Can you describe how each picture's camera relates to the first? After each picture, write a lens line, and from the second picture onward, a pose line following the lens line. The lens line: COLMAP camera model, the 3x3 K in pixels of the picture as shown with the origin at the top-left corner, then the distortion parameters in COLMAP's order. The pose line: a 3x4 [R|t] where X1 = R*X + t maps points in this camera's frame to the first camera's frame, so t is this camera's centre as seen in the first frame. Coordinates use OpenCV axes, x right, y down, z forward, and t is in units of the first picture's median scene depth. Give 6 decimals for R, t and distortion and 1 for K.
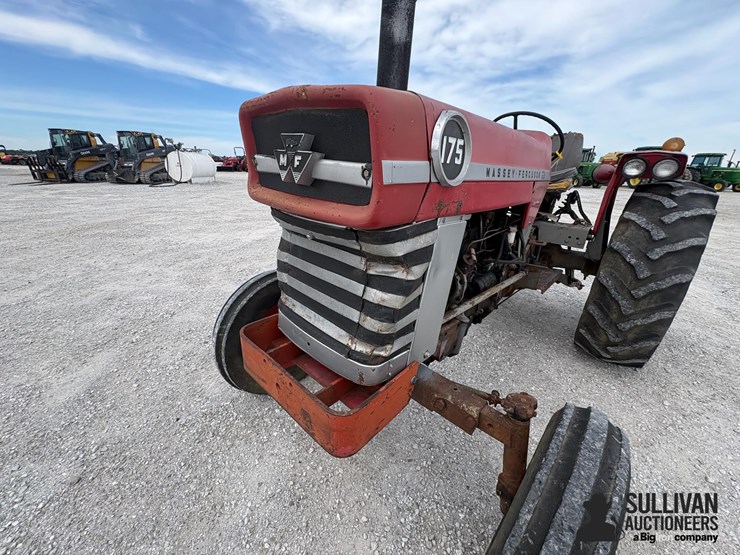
lens RADIAL K [[294.6, 0, 370.2], [0, 294.6, 276.8], [0, 0, 1]] dist [0.001889, -0.000415]
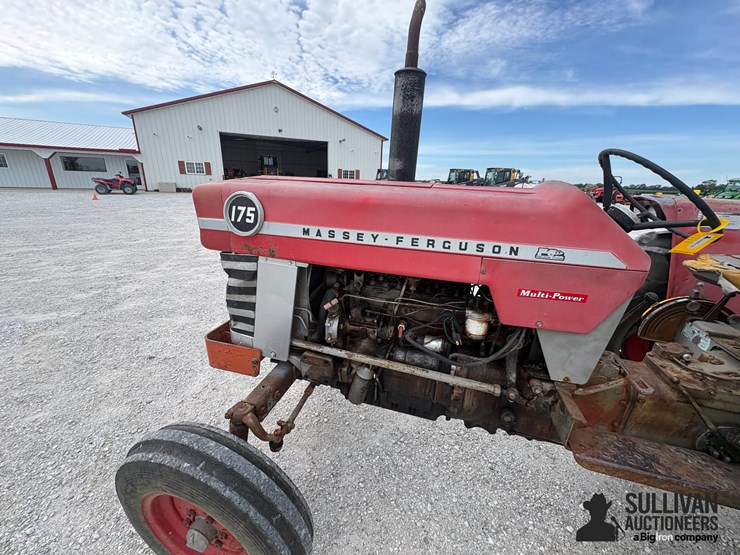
lens RADIAL K [[294.6, 0, 370.9], [0, 294.6, 277.3], [0, 0, 1]] dist [0.001889, -0.000415]
pose [[0.455648, 0.264347, -0.850003, 0.465433], [-0.335518, 0.935463, 0.111068, -0.118382], [0.824507, 0.234583, 0.514935, 0.189933]]
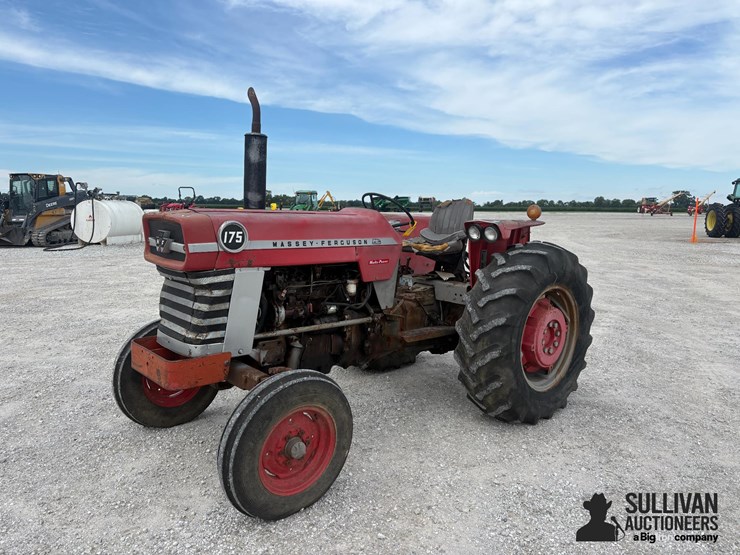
lens RADIAL K [[559.1, 0, 378.7], [0, 559.1, 271.2], [0, 0, 1]] dist [0.060819, -0.063492]
pose [[0.997302, -0.010750, -0.072622, 0.378013], [-0.007510, 0.969089, -0.246596, 0.190321], [0.073028, 0.246476, 0.966394, -0.656685]]
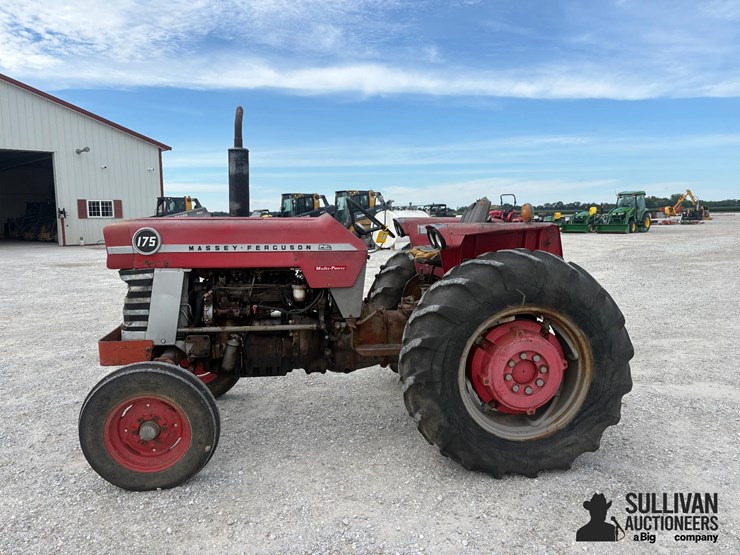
lens RADIAL K [[559.1, 0, 368.3], [0, 559.1, 273.2], [0, 0, 1]] dist [0.060819, -0.063492]
pose [[0.763638, 0.025789, -0.645130, 1.113035], [-0.191983, 0.963076, -0.188750, 0.087726], [0.616441, 0.267991, 0.740392, -0.305963]]
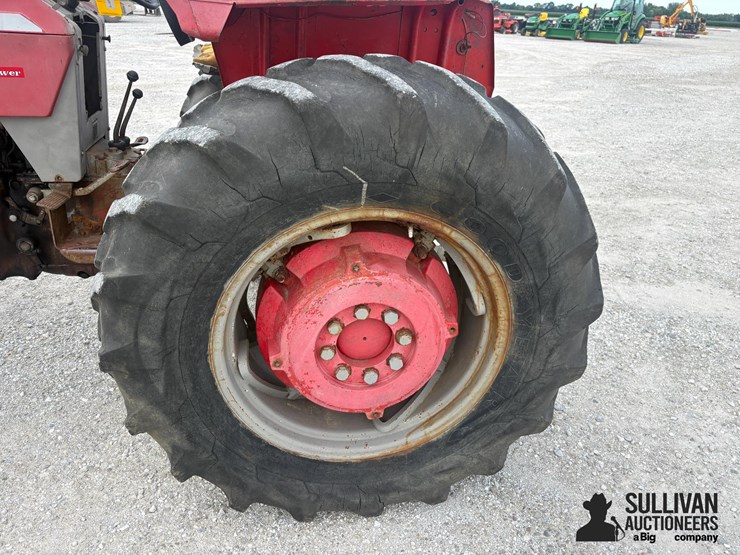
lens RADIAL K [[559.1, 0, 367.3], [0, 559.1, 271.2], [0, 0, 1]] dist [0.060819, -0.063492]
pose [[0.789972, 0.270808, -0.550098, 0.918630], [-0.241413, 0.962084, 0.126941, -0.104128], [0.563617, 0.032521, 0.825396, 0.285254]]
